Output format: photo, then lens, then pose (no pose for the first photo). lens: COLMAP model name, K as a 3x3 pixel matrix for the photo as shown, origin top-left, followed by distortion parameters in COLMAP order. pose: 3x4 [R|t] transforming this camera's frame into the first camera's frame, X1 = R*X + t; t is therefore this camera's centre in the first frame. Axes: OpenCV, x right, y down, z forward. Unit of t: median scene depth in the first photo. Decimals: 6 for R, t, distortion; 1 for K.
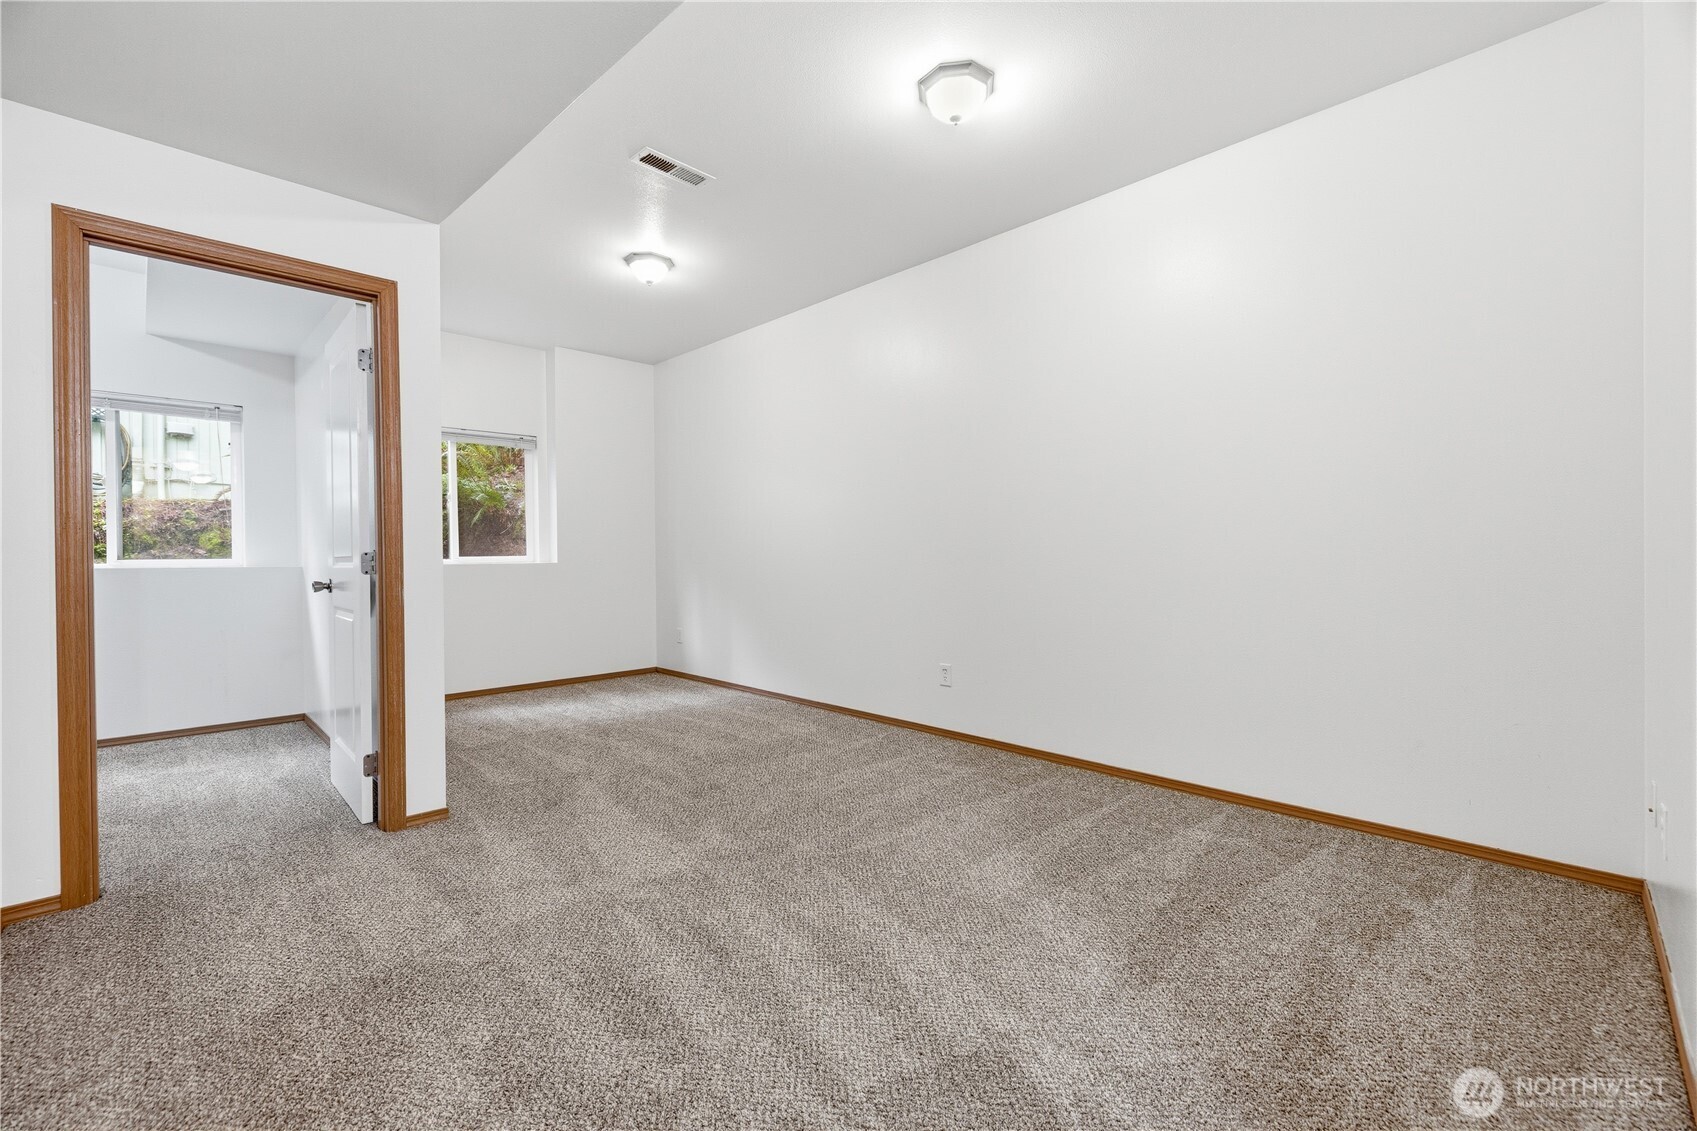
lens RADIAL K [[706.2, 0, 850.7], [0, 706.2, 558.2], [0, 0, 1]] dist [-0.004751, 0.000923]
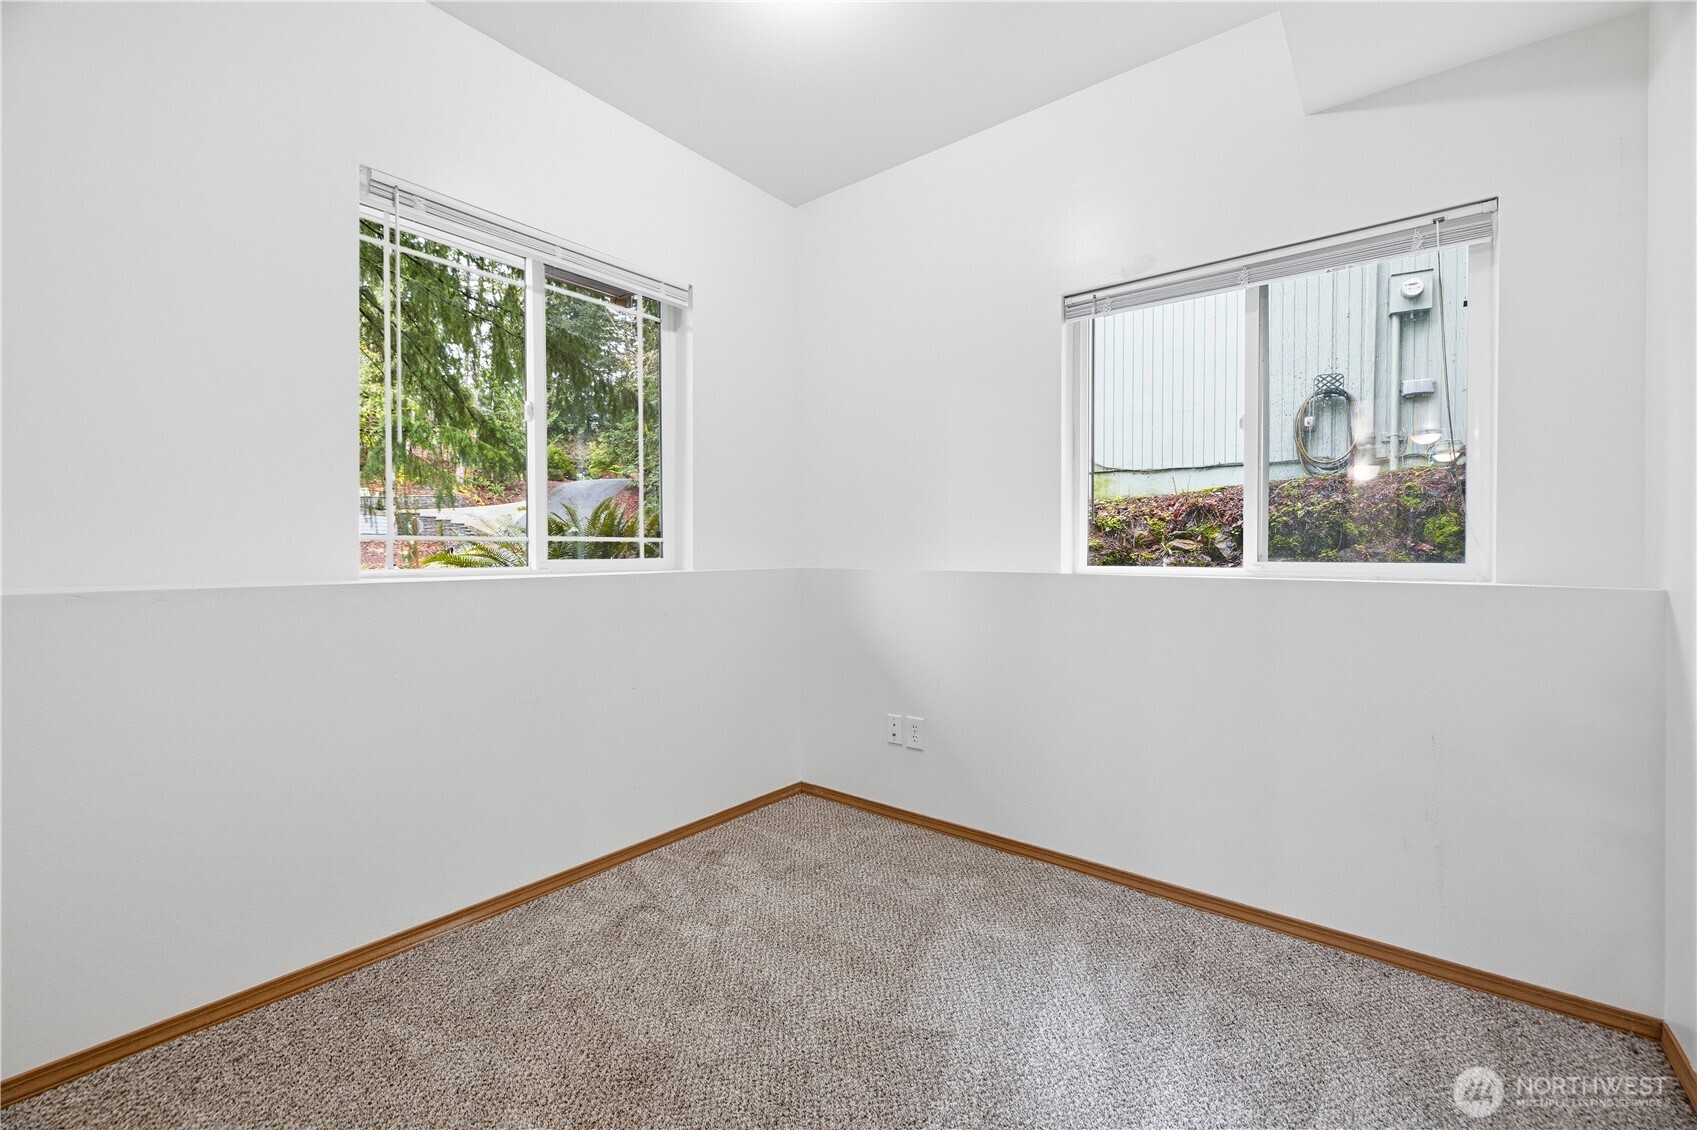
lens RADIAL K [[760.9, 0, 849.7], [0, 760.9, 561.6], [0, 0, 1]] dist [-0.004088, -0.000377]
pose [[0.151068, 0.015524, -0.988401, -0.342943], [-0.010279, 0.999847, 0.014133, -0.001422], [0.988470, 0.008025, 0.151205, 0.400158]]
